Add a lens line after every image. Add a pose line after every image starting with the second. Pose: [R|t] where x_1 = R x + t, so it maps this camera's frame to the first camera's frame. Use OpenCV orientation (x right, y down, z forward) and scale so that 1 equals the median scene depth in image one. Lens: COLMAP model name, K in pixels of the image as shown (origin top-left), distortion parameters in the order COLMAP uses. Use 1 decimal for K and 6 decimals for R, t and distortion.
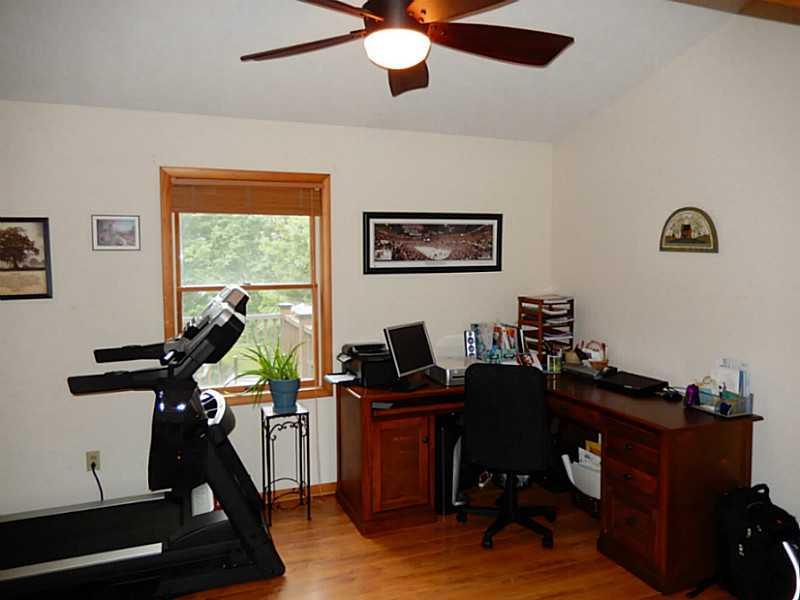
lens RADIAL K [[601.6, 0, 398.6], [0, 601.6, 295.3], [0, 0, 1]] dist [0.006895, -0.003527]
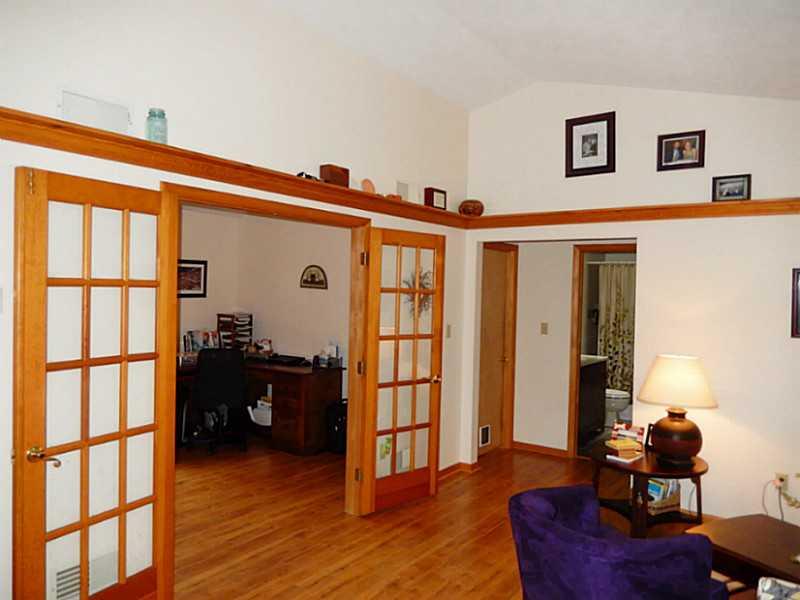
lens RADIAL K [[601.6, 0, 397.6], [0, 601.6, 295.8], [0, 0, 1]] dist [0.006895, -0.003527]
pose [[0.844659, 0.013020, 0.535146, -0.269098], [0.012316, 0.998967, -0.043744, 0.033013], [-0.535162, 0.043540, 0.843626, -0.637037]]
